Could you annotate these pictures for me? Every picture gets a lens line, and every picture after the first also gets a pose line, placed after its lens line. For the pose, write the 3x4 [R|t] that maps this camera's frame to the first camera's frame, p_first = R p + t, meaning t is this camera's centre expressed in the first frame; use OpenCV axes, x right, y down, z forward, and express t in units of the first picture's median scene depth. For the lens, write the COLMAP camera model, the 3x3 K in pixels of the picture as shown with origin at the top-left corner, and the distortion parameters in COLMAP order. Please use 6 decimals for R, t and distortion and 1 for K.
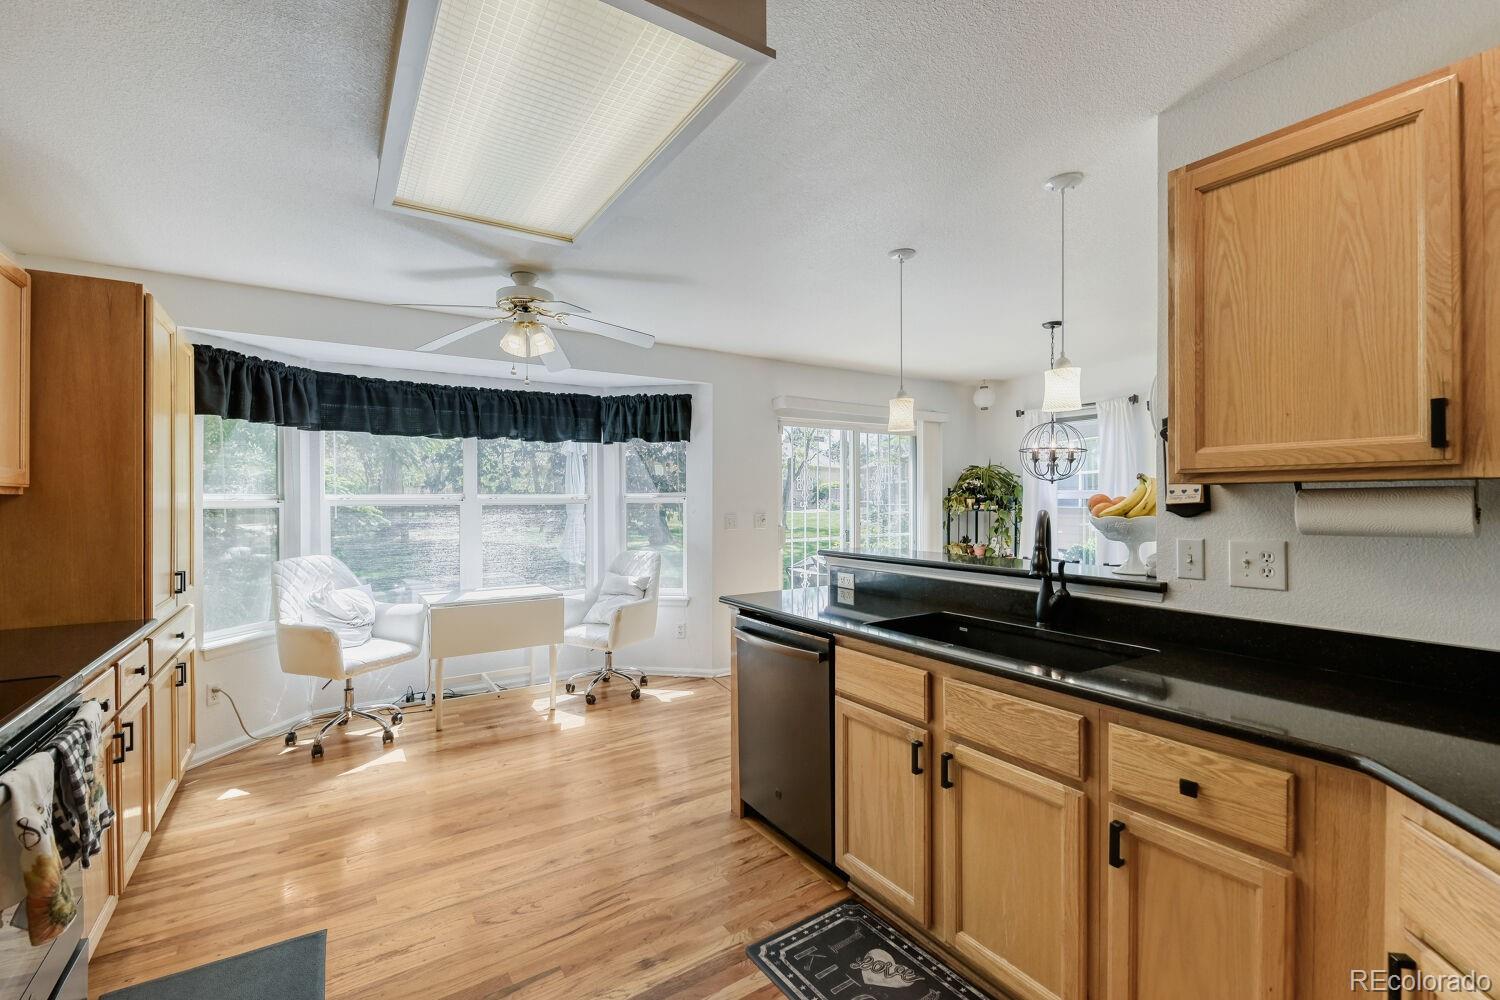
lens RADIAL K [[639.3, 0, 739.7], [0, 639.3, 496.5], [0, 0, 1]] dist [0.009078, -0.010881]
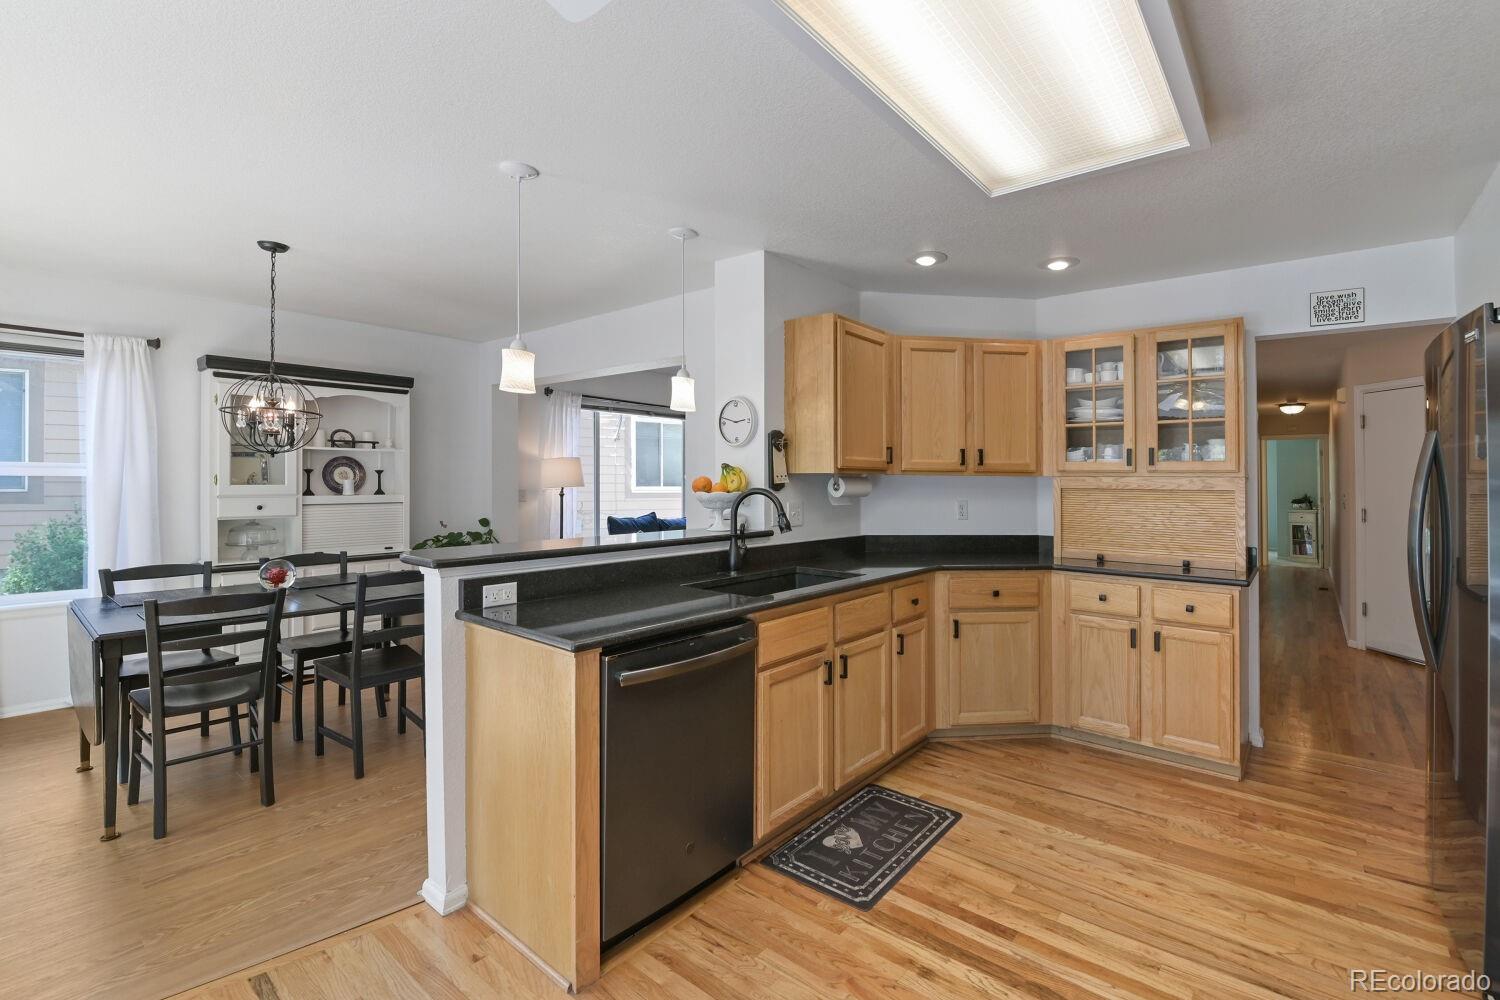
lens RADIAL K [[639.3, 0, 831.4], [0, 639.3, 458.7], [0, 0, 1]] dist [0.009078, -0.010881]
pose [[-0.344740, 0.030880, 0.938190, -0.960813], [-0.008320, 0.999319, -0.035949, 0.006566], [-0.938661, -0.020199, -0.344248, 1.403174]]
